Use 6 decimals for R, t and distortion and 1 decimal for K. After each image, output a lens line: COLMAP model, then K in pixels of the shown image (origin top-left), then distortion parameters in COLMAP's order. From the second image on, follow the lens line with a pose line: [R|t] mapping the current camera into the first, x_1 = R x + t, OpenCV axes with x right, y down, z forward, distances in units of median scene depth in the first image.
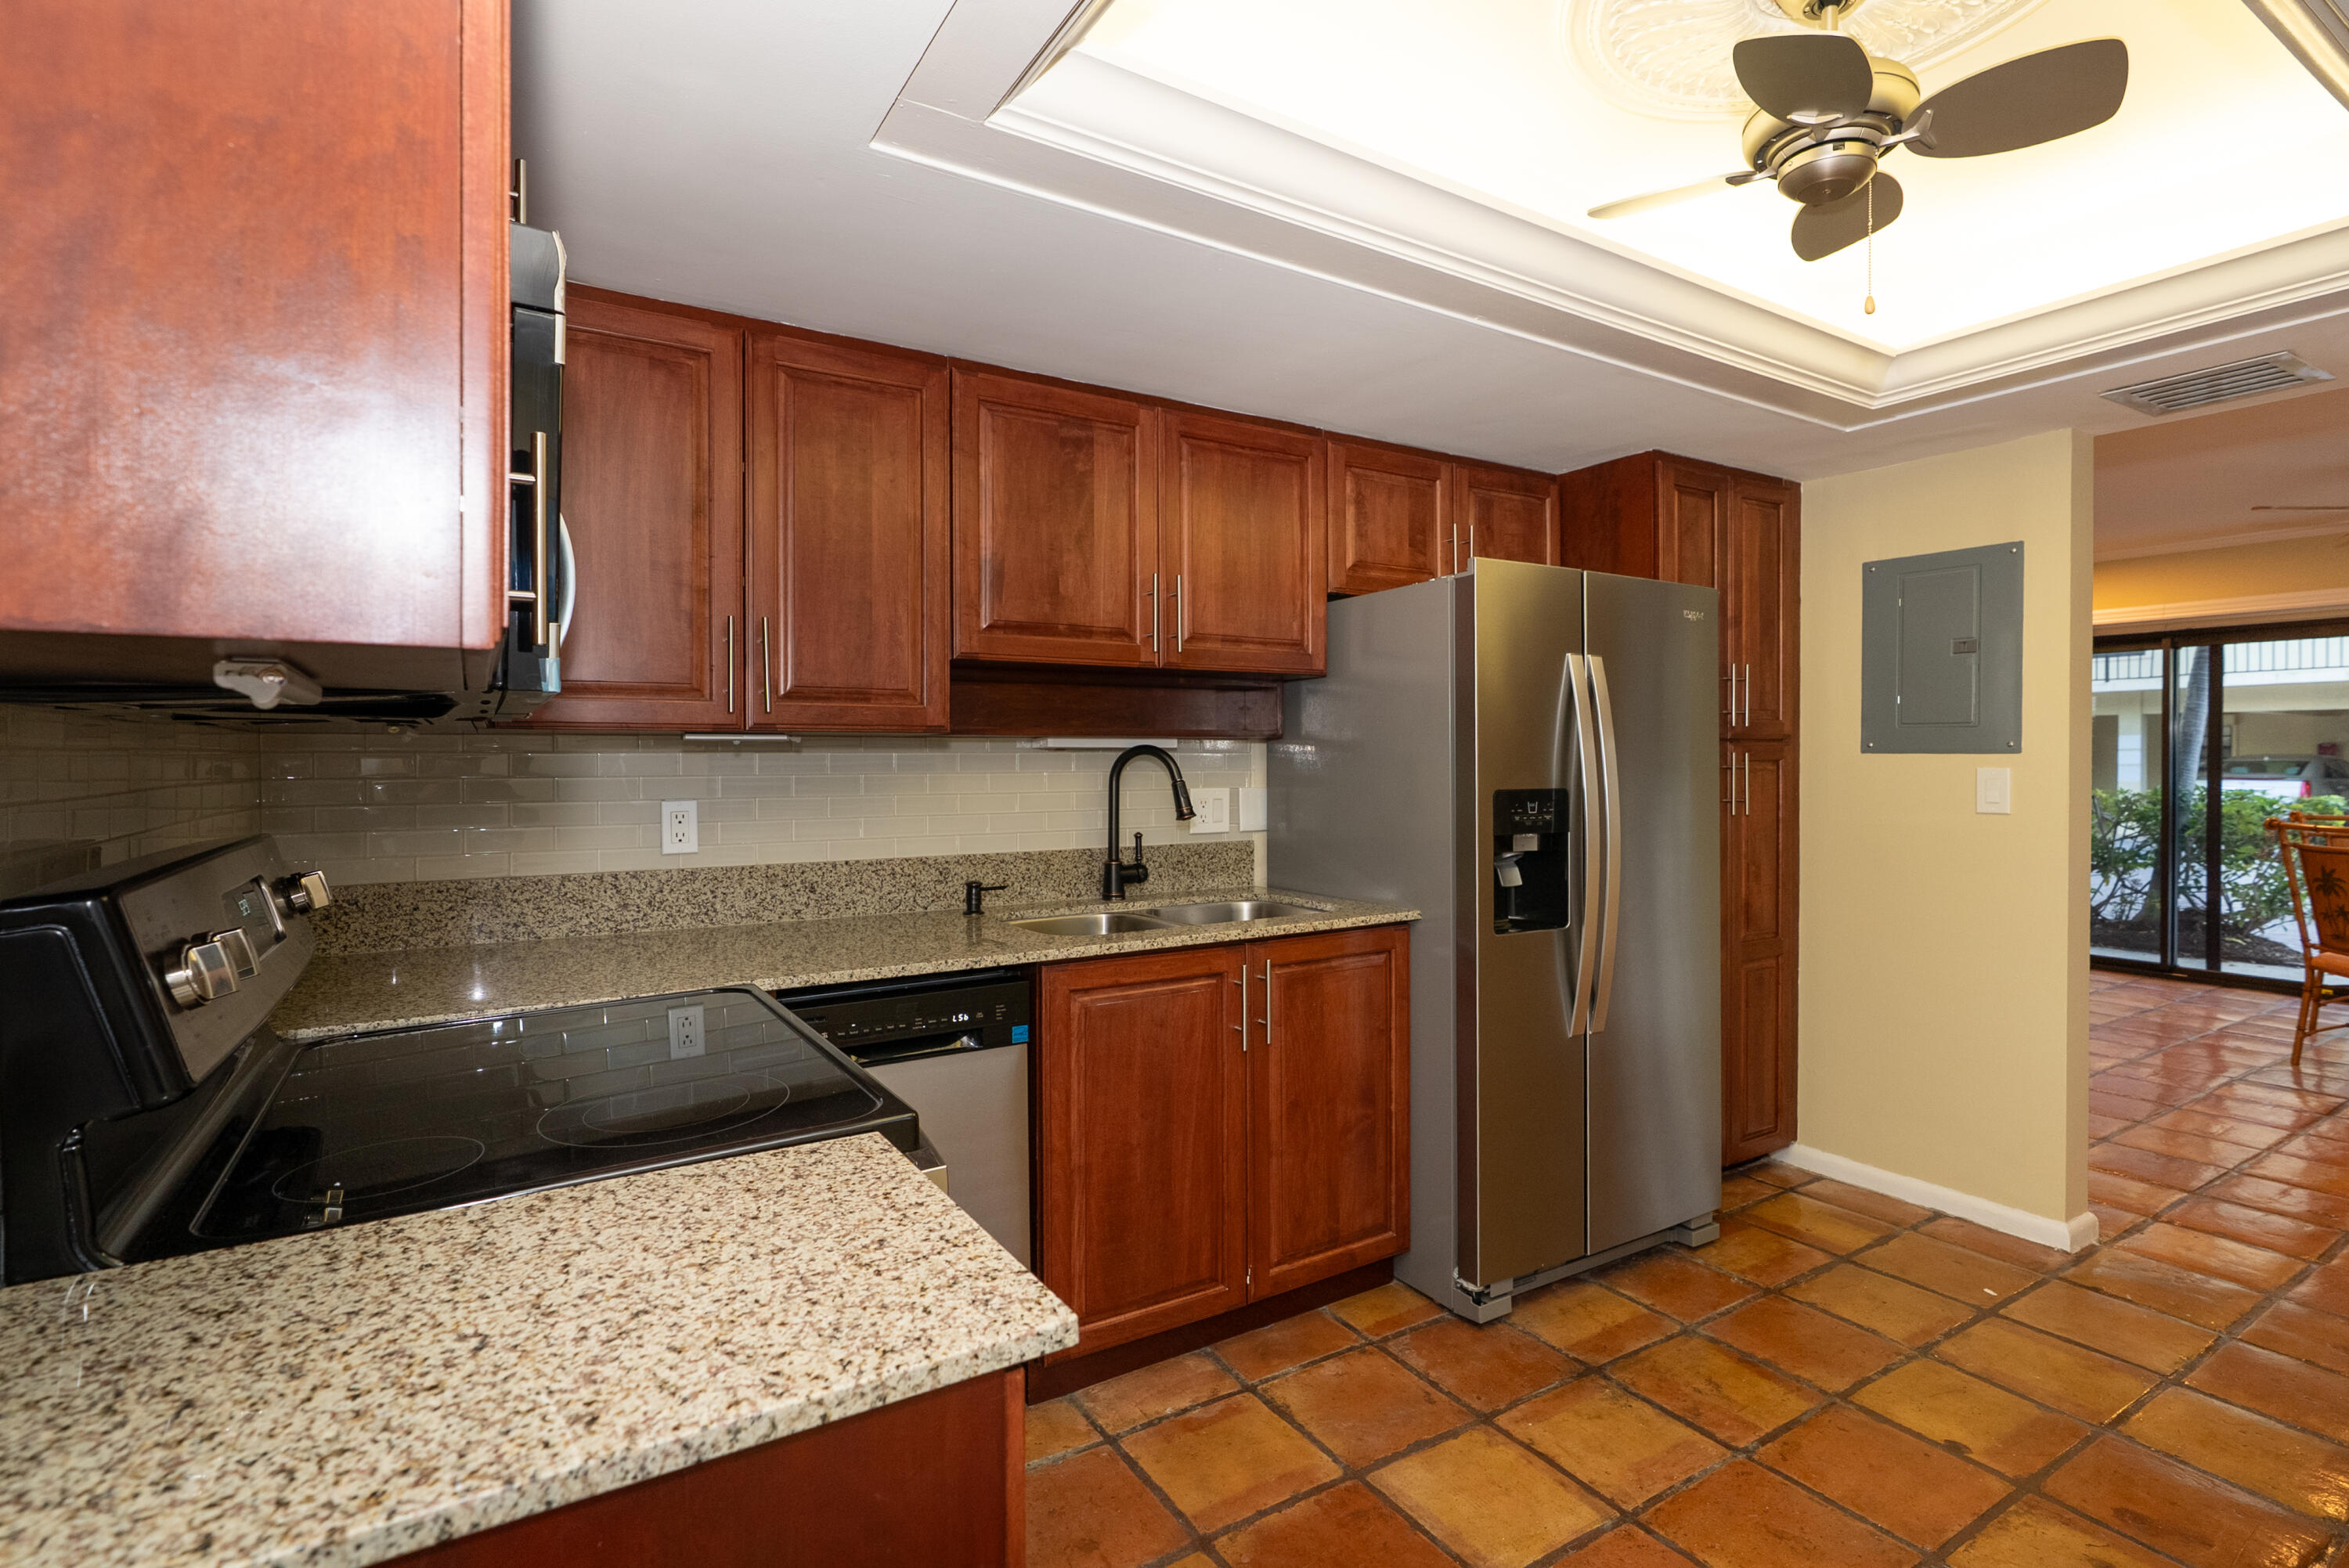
lens RADIAL K [[1086.8, 0, 1161.9], [0, 1086.8, 781.3], [0, 0, 1]] dist [-0.013288, 0.005356]
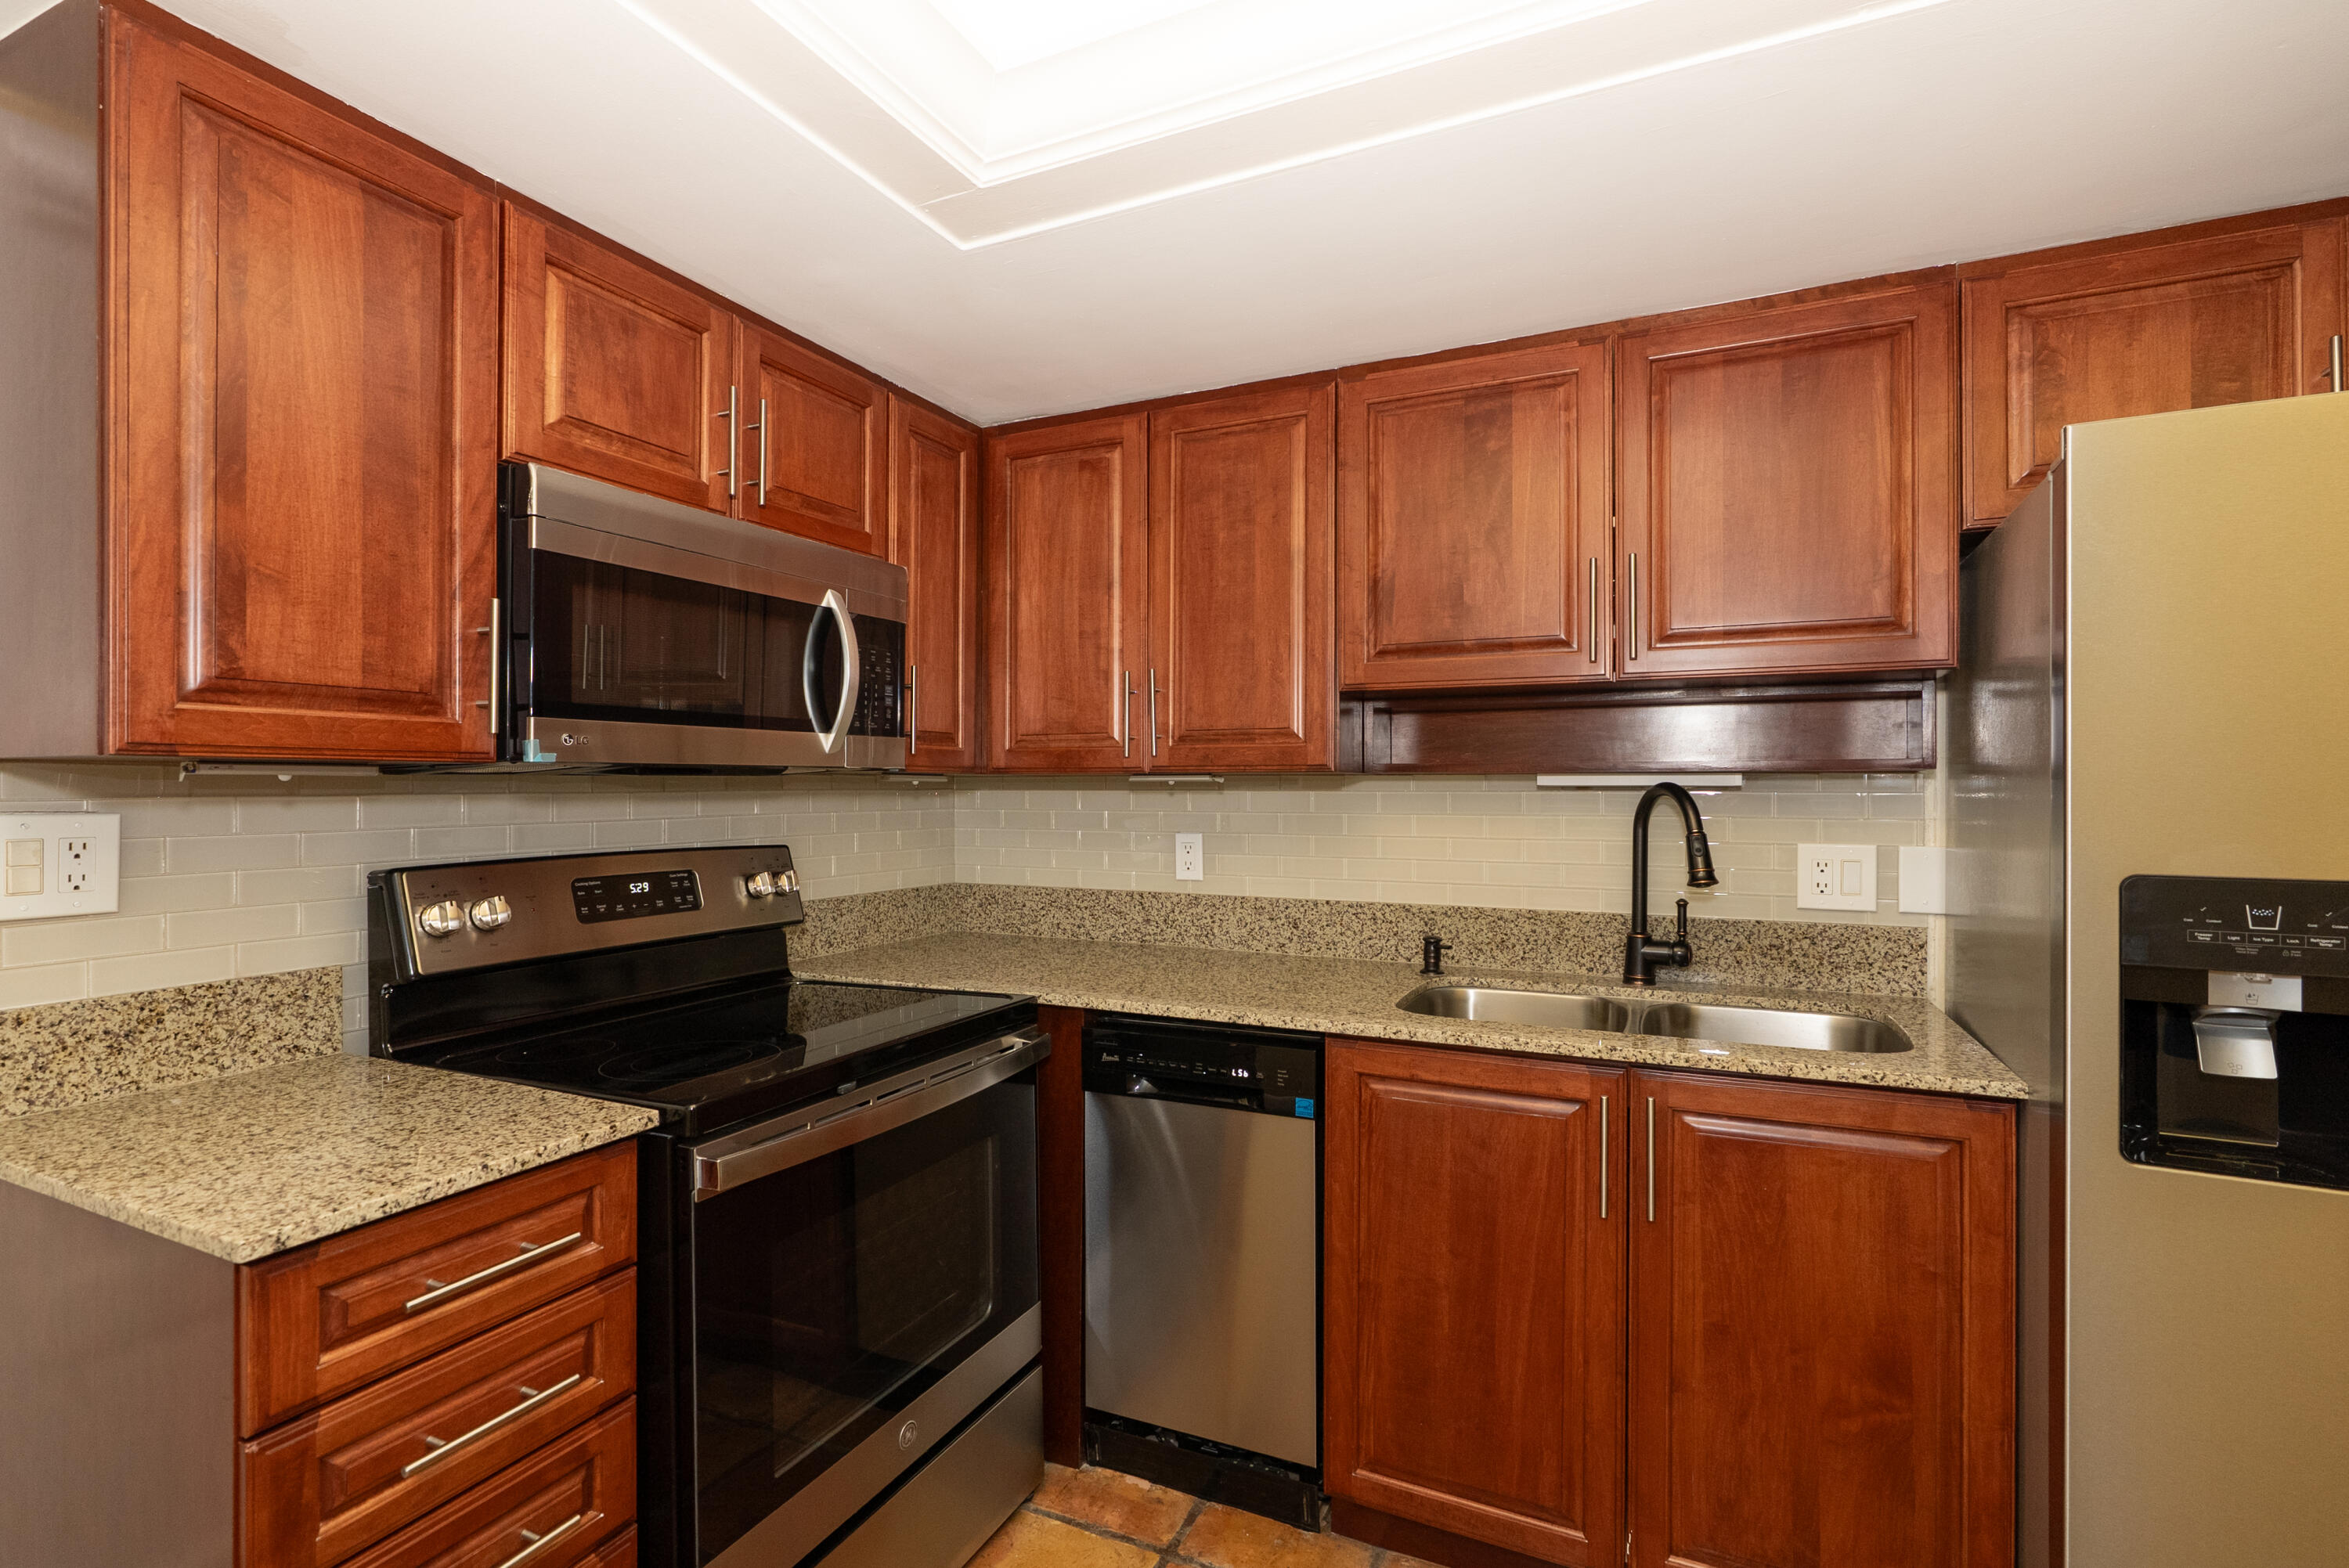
lens RADIAL K [[1086.8, 0, 1192.4], [0, 1086.8, 797.0], [0, 0, 1]] dist [-0.013288, 0.005356]
pose [[0.557264, 0.011098, -0.830261, 0.496297], [-0.019306, 0.999814, 0.000406, -0.020279], [0.830111, 0.015803, 0.557374, 0.369613]]
